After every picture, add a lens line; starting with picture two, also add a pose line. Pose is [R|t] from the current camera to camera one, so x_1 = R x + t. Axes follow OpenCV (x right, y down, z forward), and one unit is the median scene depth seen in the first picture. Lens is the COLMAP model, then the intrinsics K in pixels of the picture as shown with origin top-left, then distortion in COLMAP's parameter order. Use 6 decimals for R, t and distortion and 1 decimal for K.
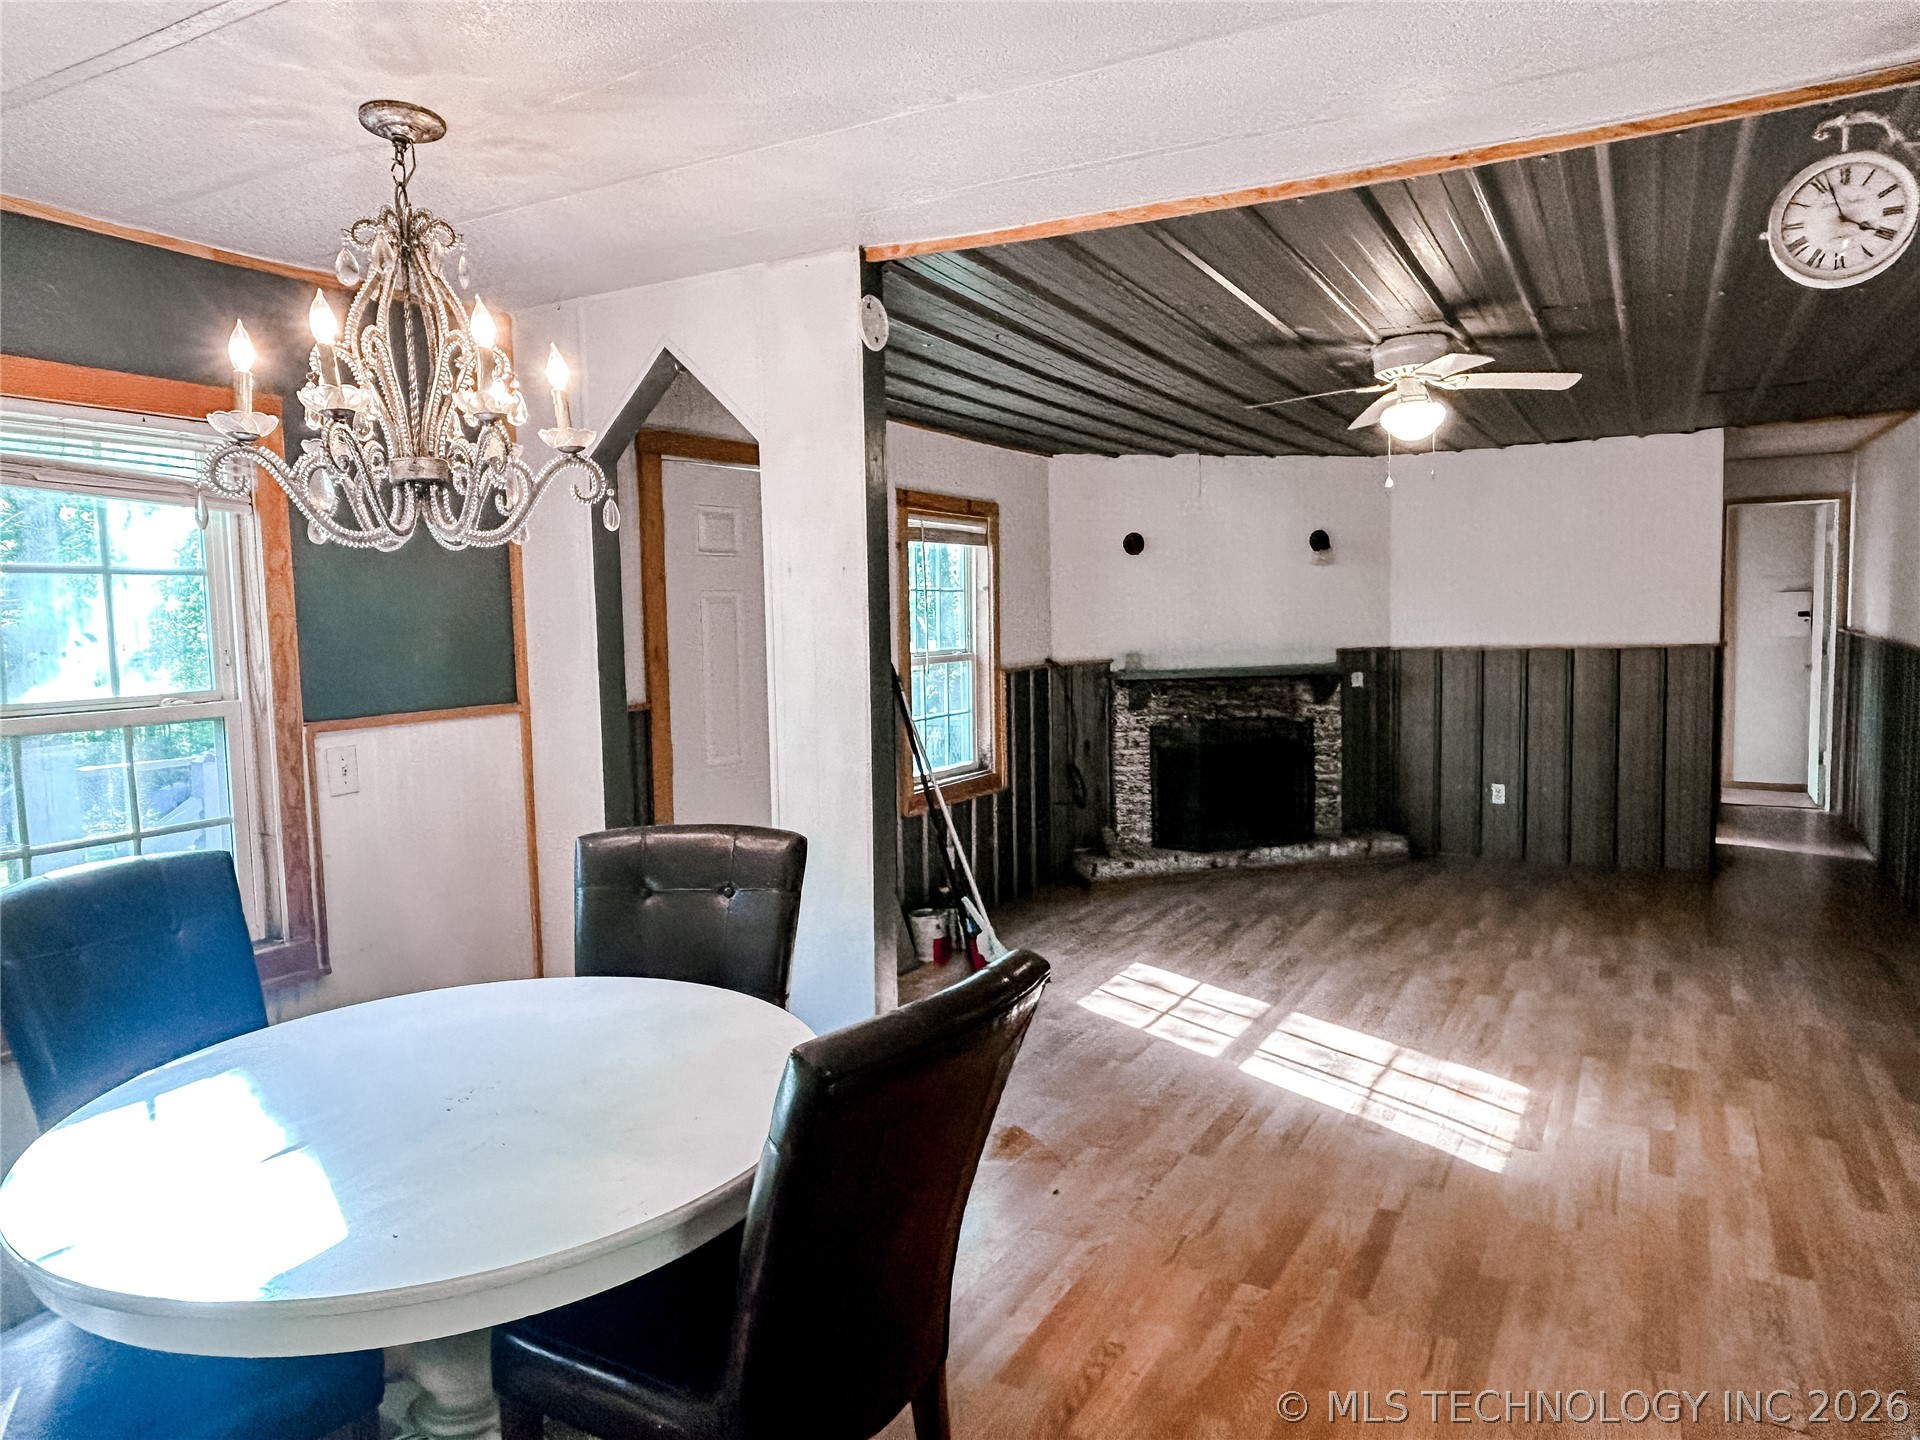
lens RADIAL K [[1242.3, 0, 965.3], [0, 1242.3, 708.7], [0, 0, 1]] dist [0.001835, -0.000385]
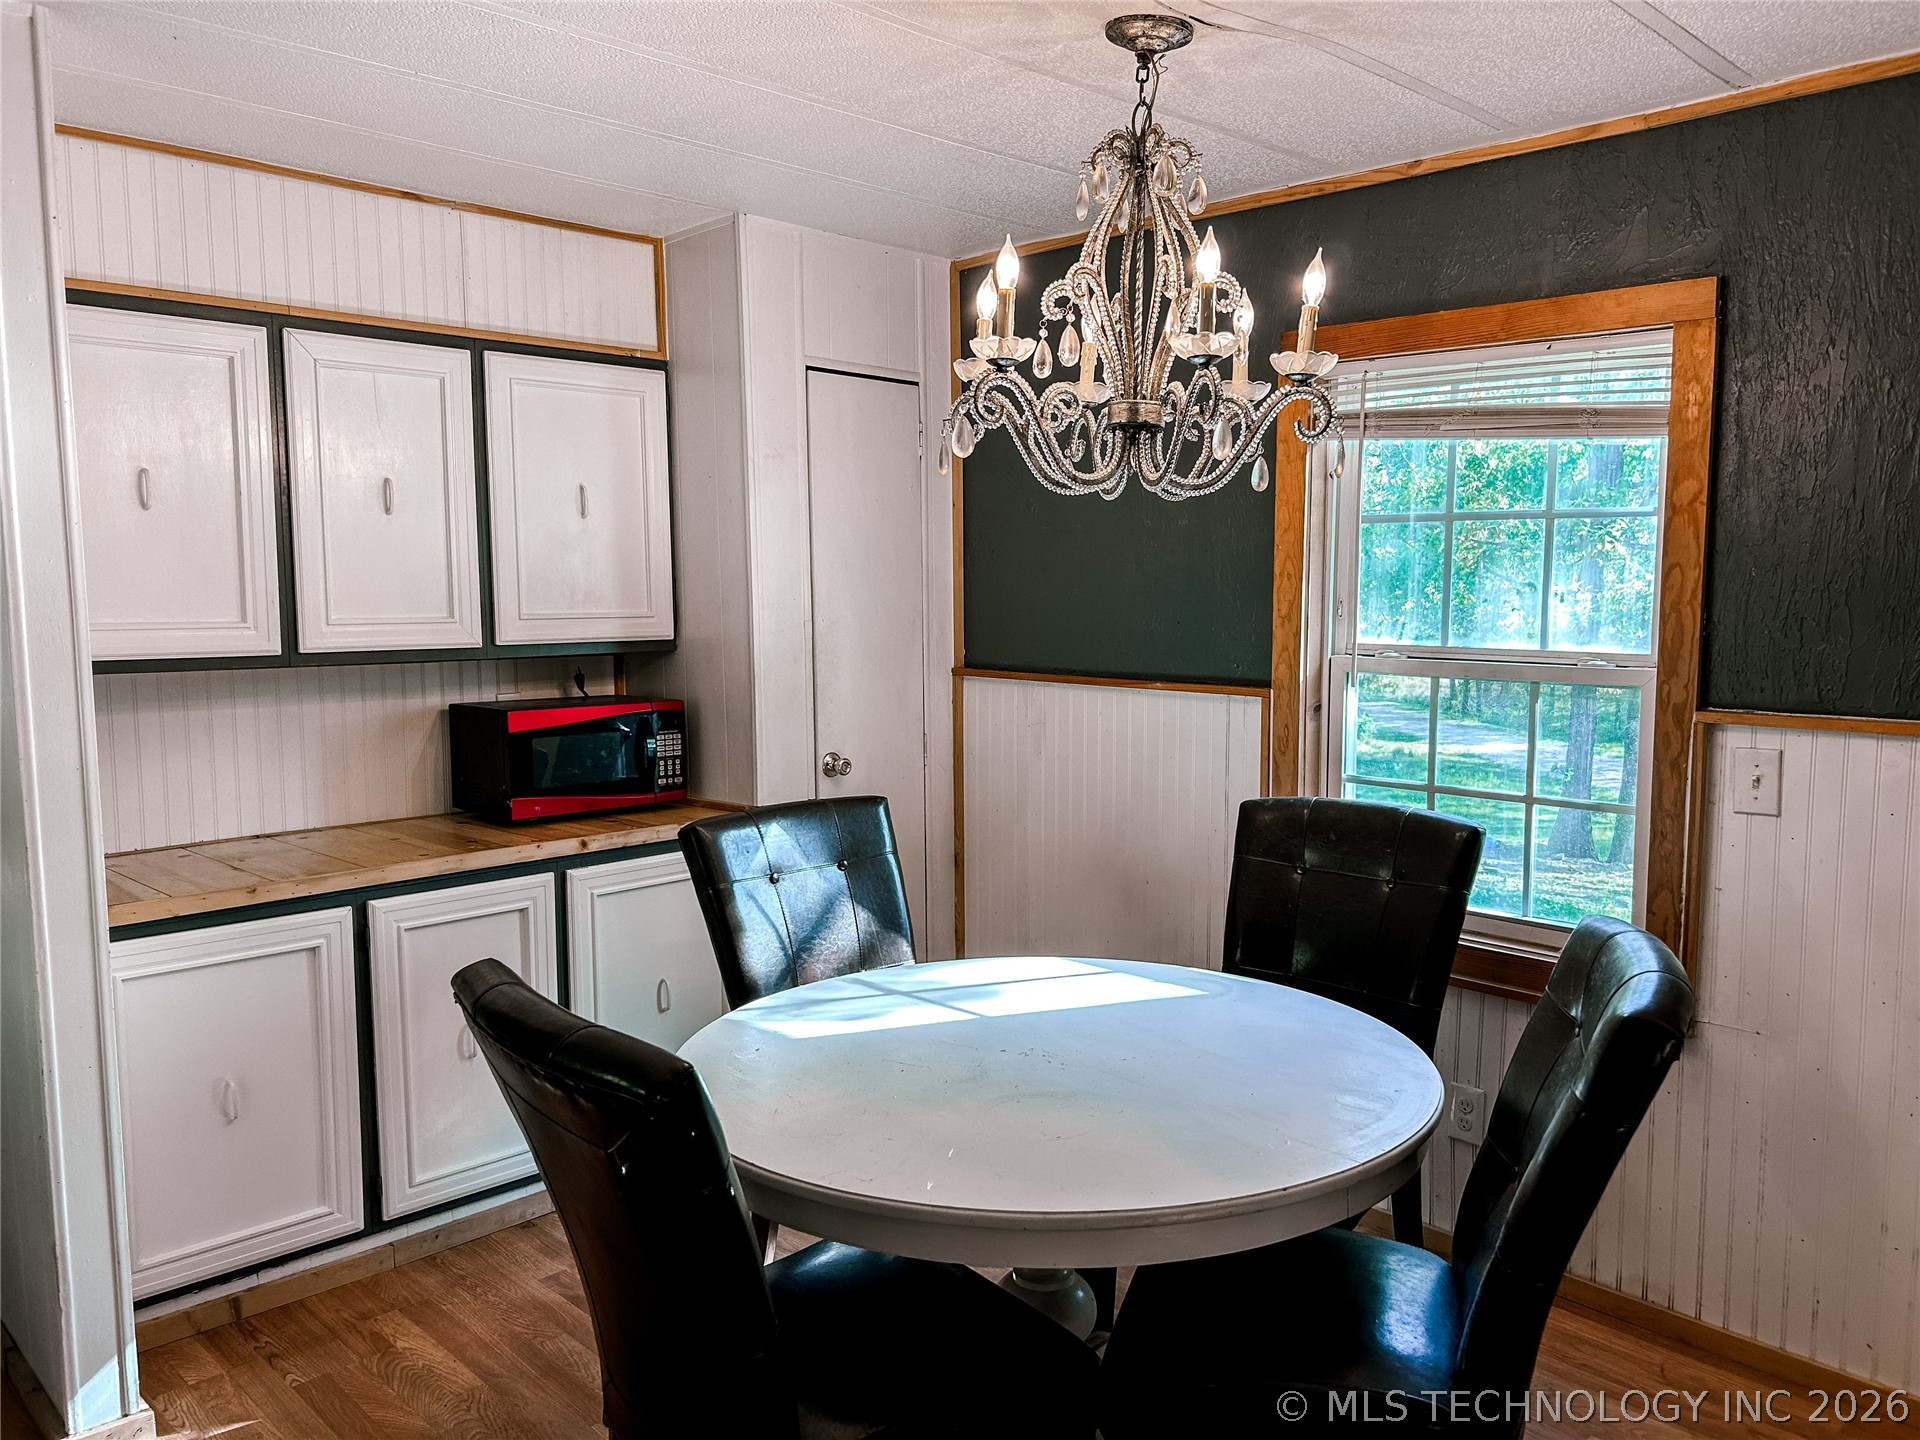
lens RADIAL K [[1442.3, 0, 957.7], [0, 1442.3, 729.1], [0, 0, 1]] dist [0.073331, -0.092269]
pose [[-0.277455, 0.124964, -0.952577, 0.444594], [-0.072944, 0.985903, 0.150582, -0.076028], [0.957966, 0.111265, -0.264428, 0.788064]]
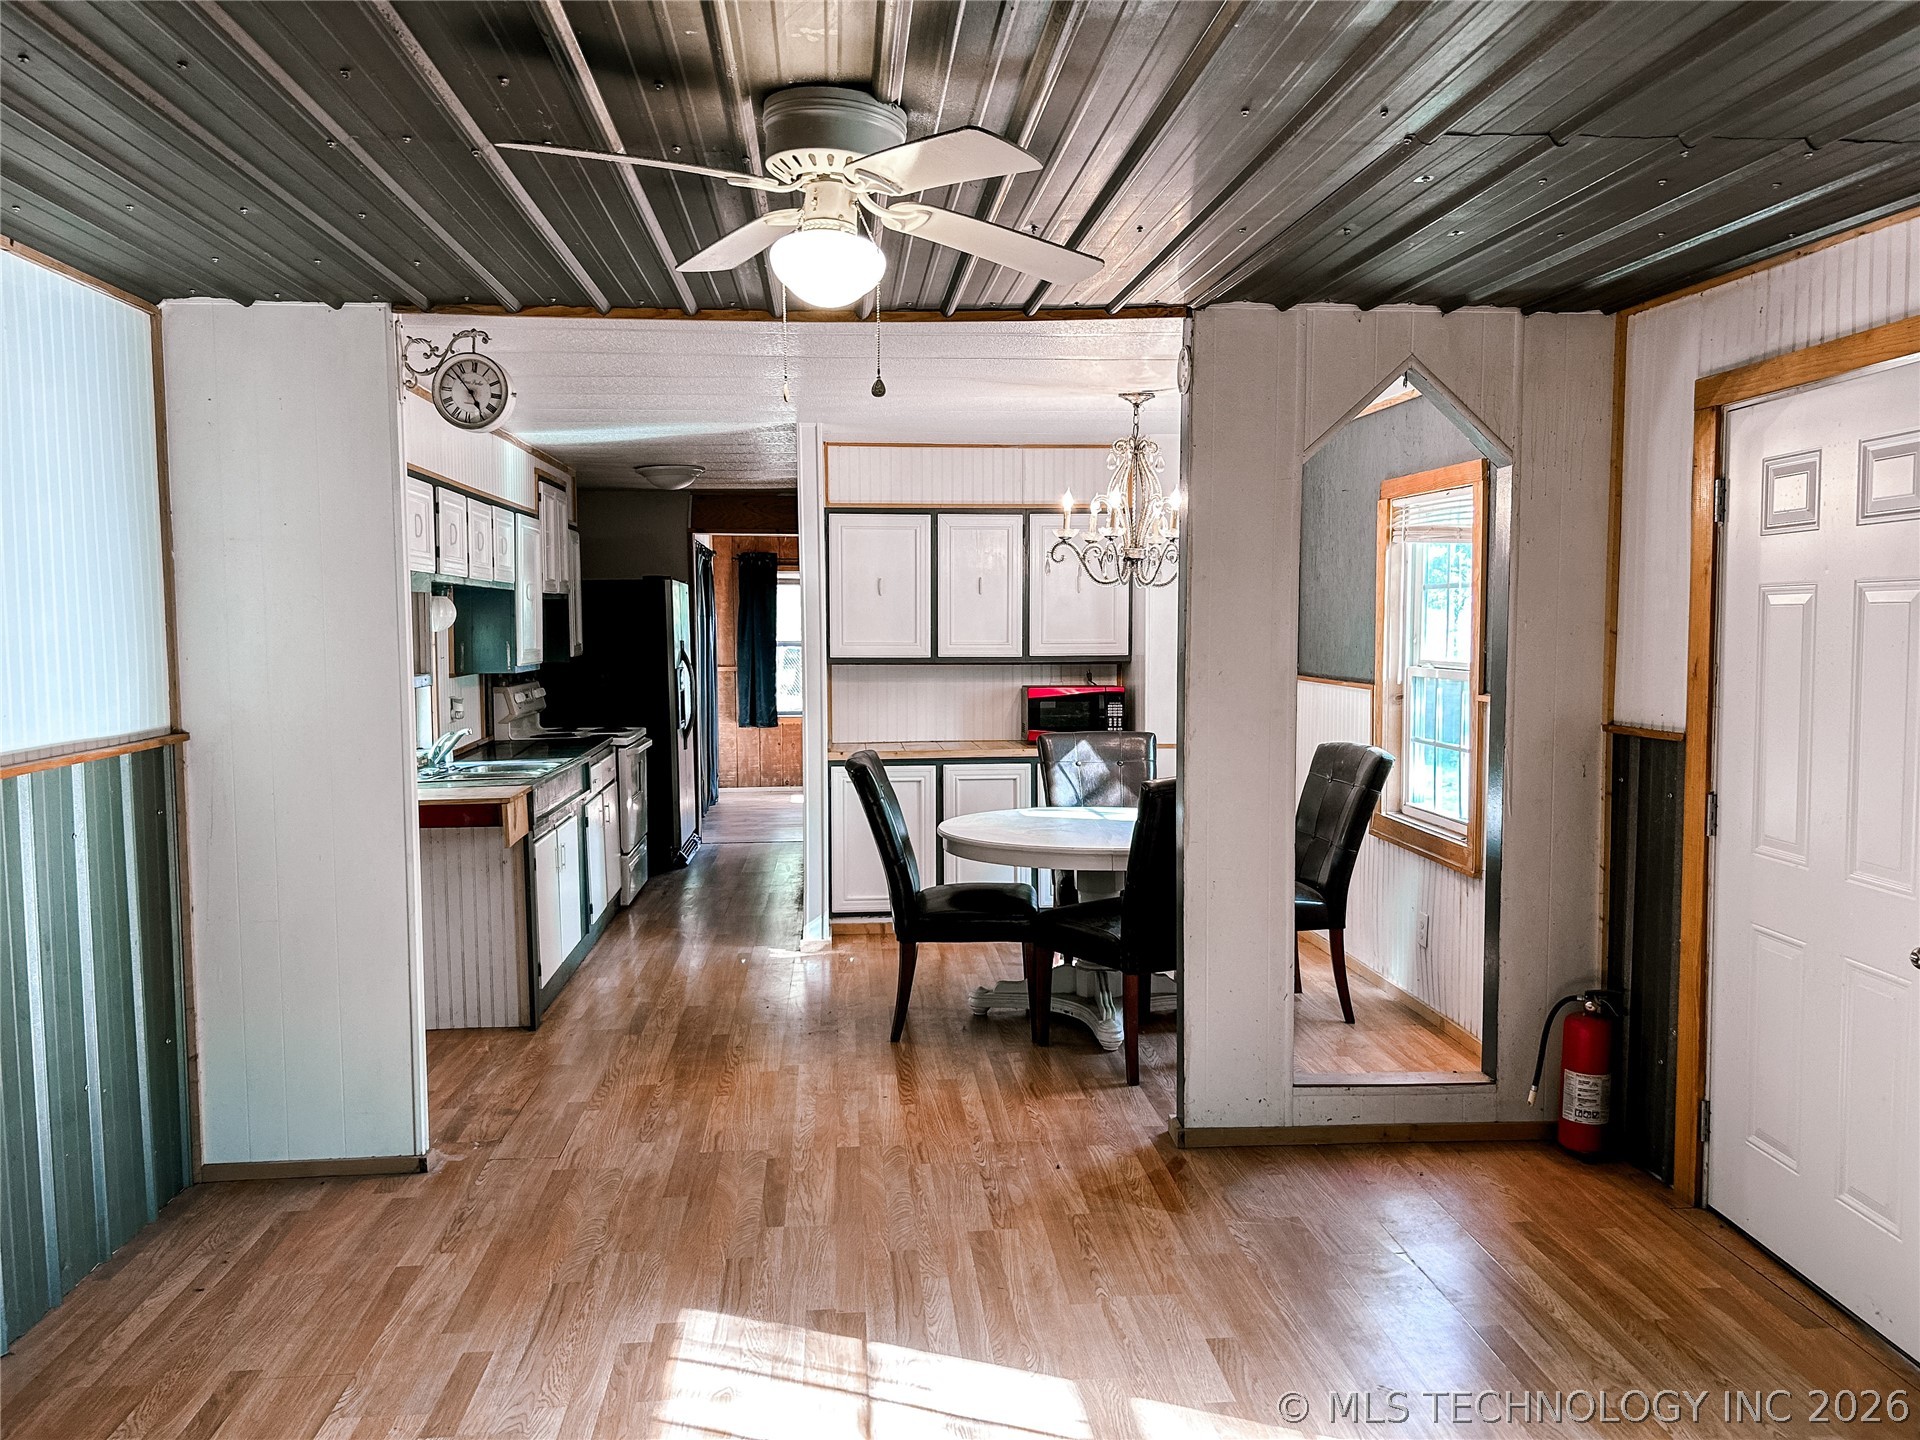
lens RADIAL K [[1442.3, 0, 957.7], [0, 1442.3, 729.1], [0, 0, 1]] dist [0.073331, -0.092269]
pose [[-0.831055, 0.066500, -0.552200, 0.830654], [-0.024051, 0.987601, 0.155131, -0.182152], [0.555669, 0.142204, -0.819152, 1.967585]]
